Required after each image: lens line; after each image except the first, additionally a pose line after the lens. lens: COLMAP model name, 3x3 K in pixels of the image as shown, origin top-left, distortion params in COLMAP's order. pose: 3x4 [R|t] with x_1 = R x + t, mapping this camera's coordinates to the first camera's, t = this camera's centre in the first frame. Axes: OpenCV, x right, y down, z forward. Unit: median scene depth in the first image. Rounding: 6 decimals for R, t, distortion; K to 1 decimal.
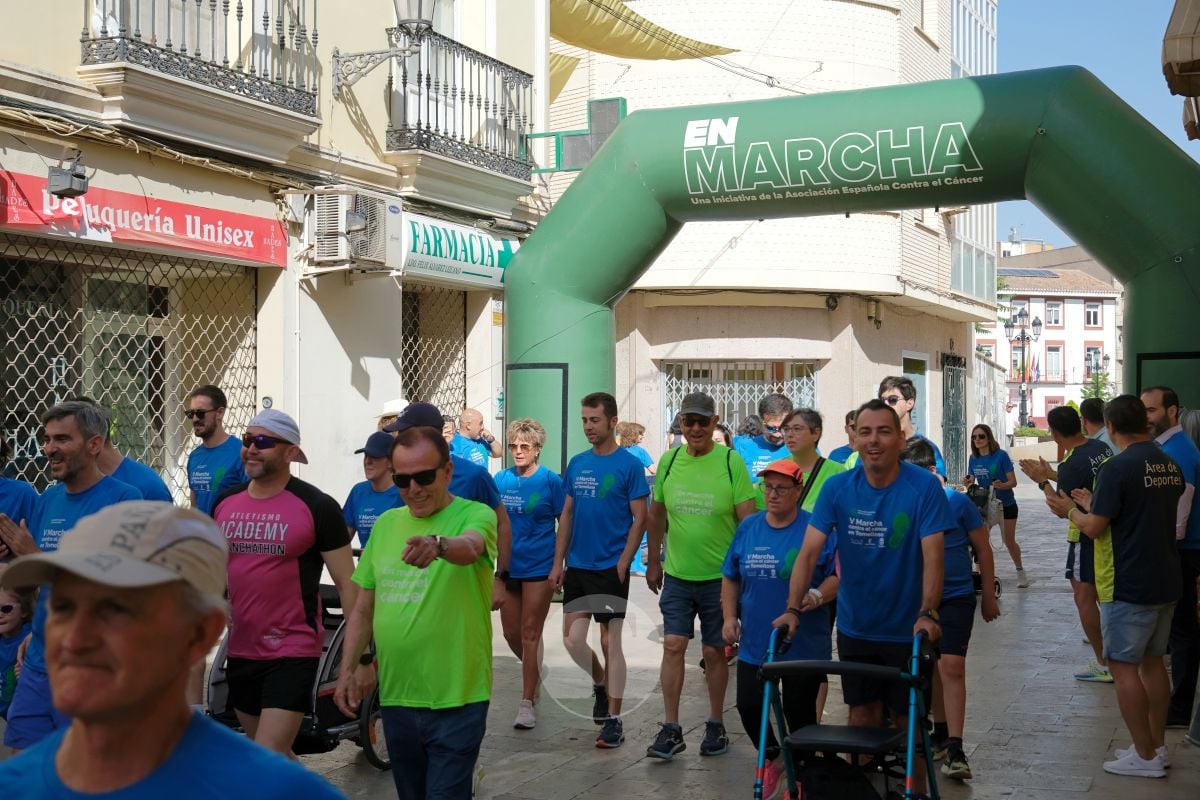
lens RADIAL K [[1436.8, 0, 604.3], [0, 1436.8, 378.8], [0, 0, 1]] dist [-0.014865, 0.155323]
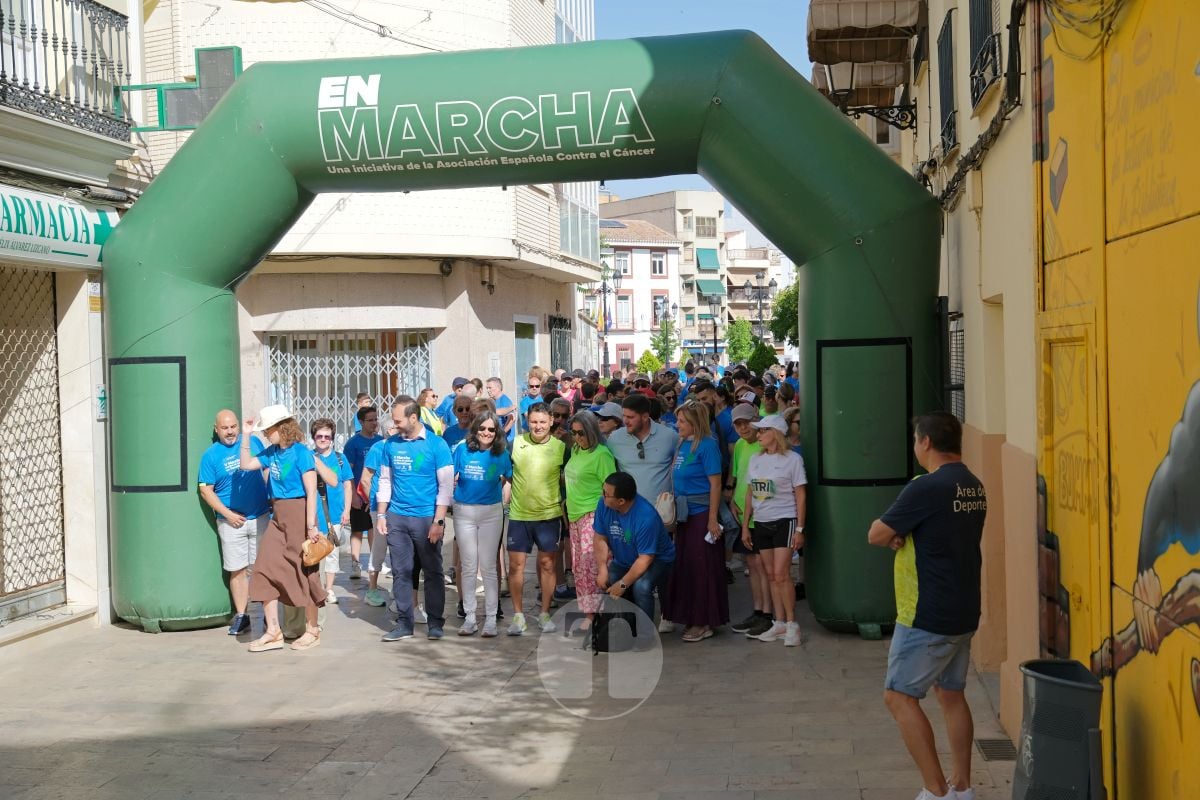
lens RADIAL K [[1456.7, 0, 569.6], [0, 1456.7, 395.6], [0, 0, 1]] dist [0.006830, 0.098621]
pose [[0.964983, -0.031089, 0.260462, -0.032371], [0.019710, 0.998738, 0.046187, -0.023811], [-0.261569, -0.039436, 0.964379, 0.096411]]
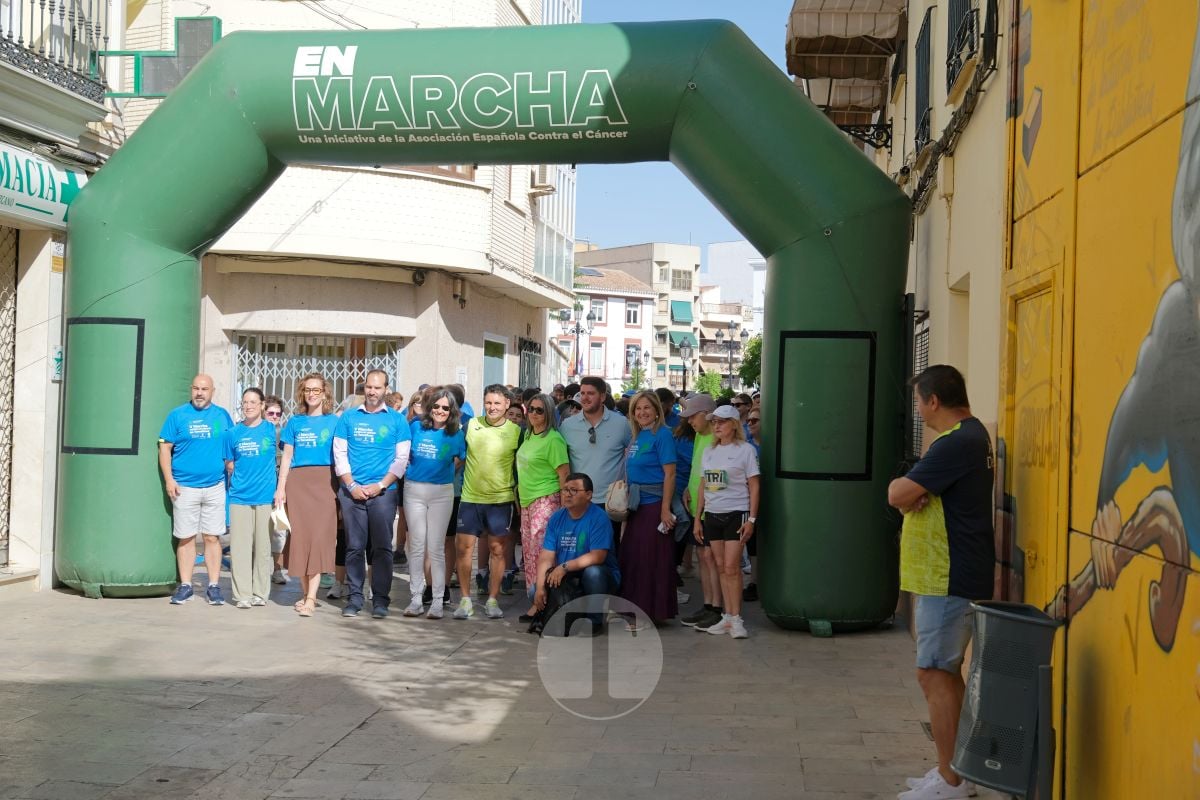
lens RADIAL K [[1438.8, 0, 546.3], [0, 1438.8, 384.1], [0, 0, 1]] dist [0.017323, 0.078581]
pose [[0.963833, 0.030858, 0.264715, -0.021361], [-0.034487, 0.999364, 0.009074, 0.012000], [-0.264267, -0.017875, 0.964284, 0.111389]]
